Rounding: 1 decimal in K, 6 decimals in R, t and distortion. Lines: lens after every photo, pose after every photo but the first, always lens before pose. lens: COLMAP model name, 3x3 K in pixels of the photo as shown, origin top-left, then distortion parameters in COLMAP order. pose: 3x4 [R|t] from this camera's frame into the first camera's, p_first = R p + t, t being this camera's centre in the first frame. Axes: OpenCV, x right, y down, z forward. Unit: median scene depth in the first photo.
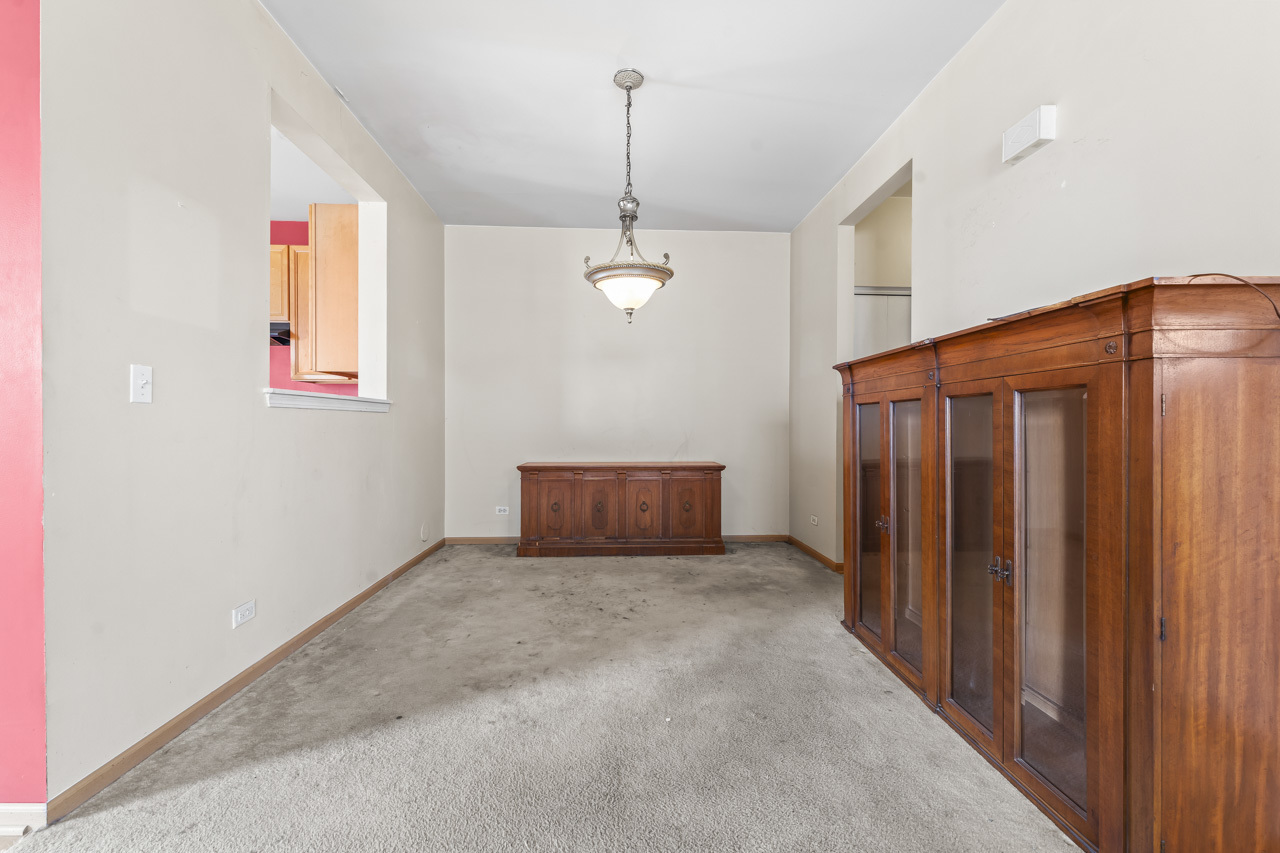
lens RADIAL K [[519.4, 0, 638.4], [0, 519.4, 420.1], [0, 0, 1]] dist [-0.000663, -0.000219]
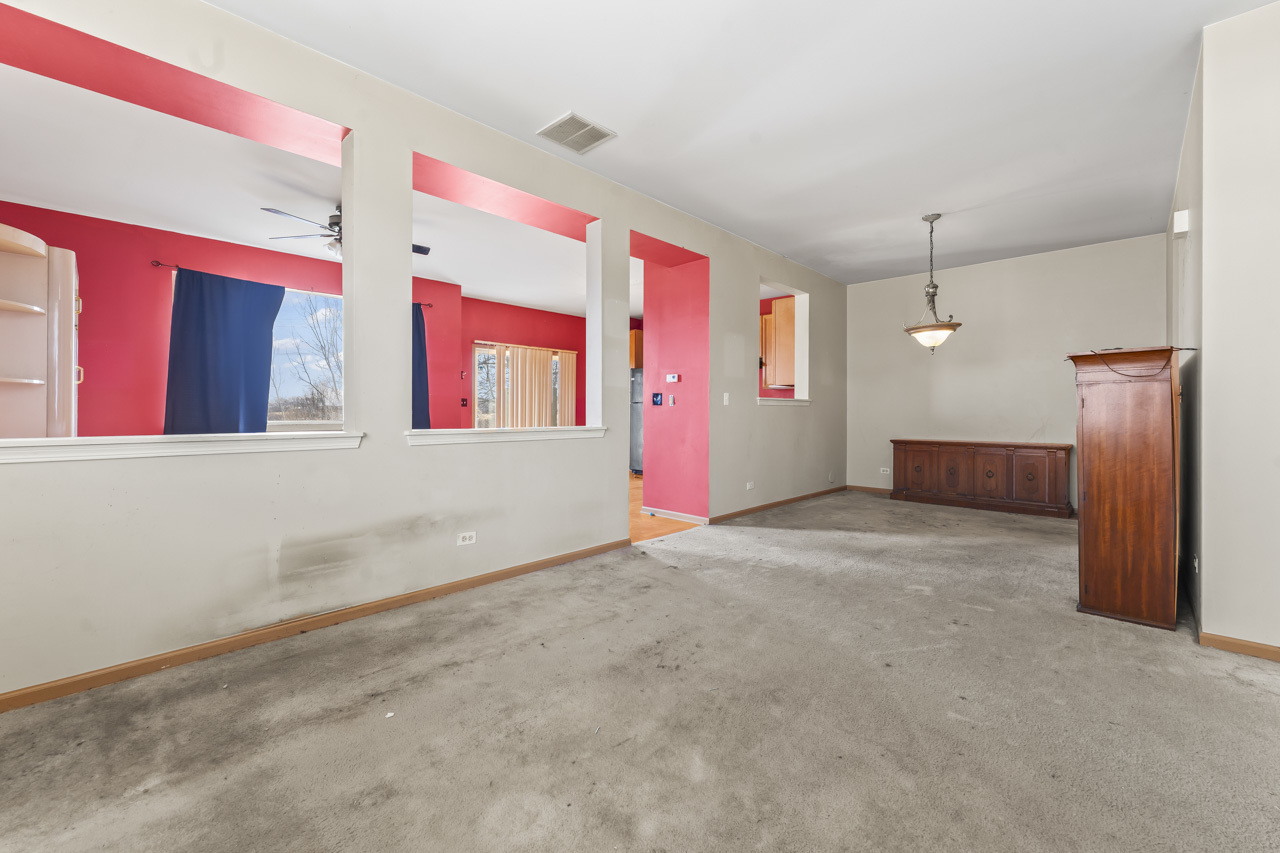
lens RADIAL K [[519.4, 0, 638.4], [0, 519.4, 420.1], [0, 0, 1]] dist [-0.000663, -0.000219]
pose [[0.689017, 0.010120, -0.724675, 0.444749], [0.003787, 0.999839, 0.017563, -0.000325], [0.724735, -0.014846, 0.688867, -0.726023]]
